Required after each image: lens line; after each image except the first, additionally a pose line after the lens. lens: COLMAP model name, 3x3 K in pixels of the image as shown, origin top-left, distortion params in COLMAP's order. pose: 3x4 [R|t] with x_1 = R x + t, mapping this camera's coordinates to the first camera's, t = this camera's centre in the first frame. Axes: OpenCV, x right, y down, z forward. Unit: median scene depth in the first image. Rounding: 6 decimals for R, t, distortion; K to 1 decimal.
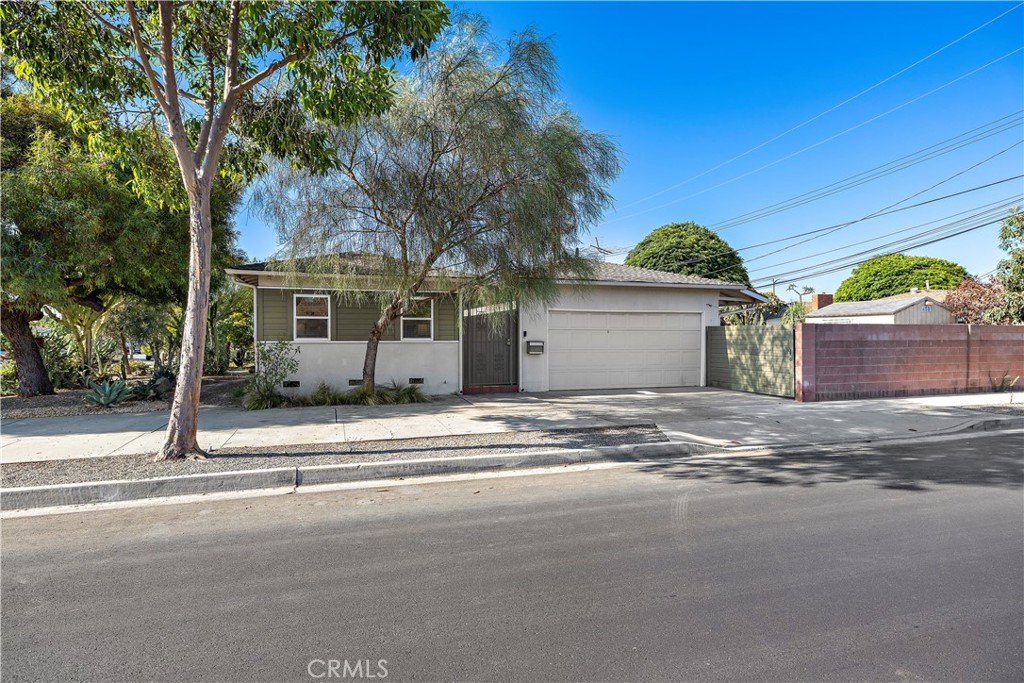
lens RADIAL K [[558.1, 0, 508.3], [0, 558.1, 329.8], [0, 0, 1]] dist [0.001683, -0.000241]
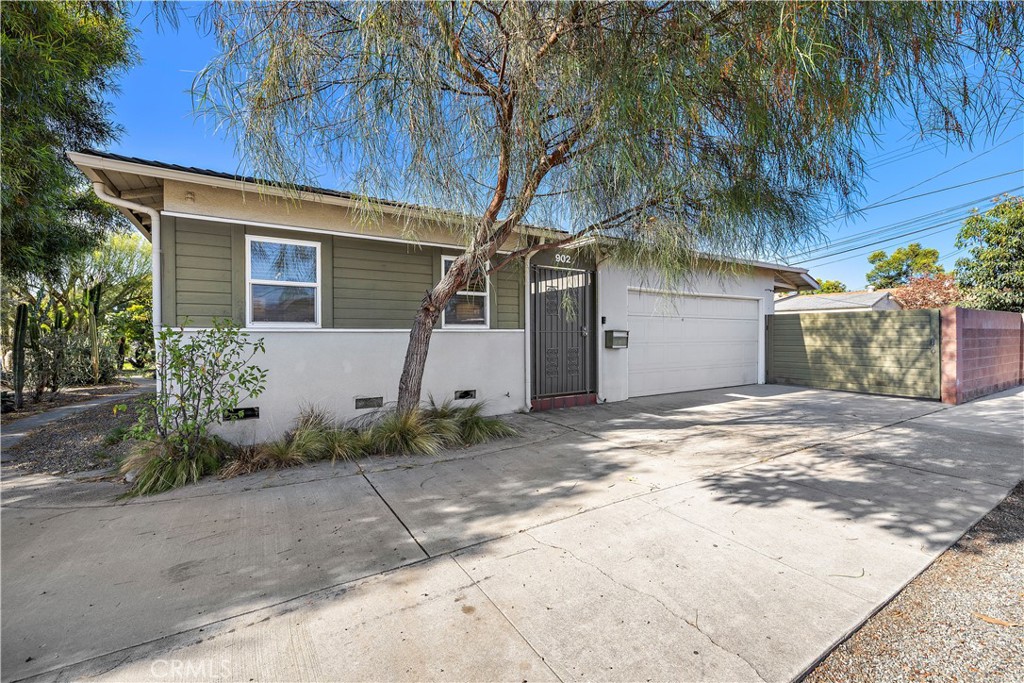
lens RADIAL K [[435.8, 0, 511.7], [0, 435.8, 333.5], [0, 0, 1]] dist [0.002340, 0.000045]
pose [[0.969444, -0.002731, 0.245298, -0.234504], [0.000492, 0.999958, 0.009188, 0.020332], [-0.245313, -0.008786, 0.969404, 0.527491]]
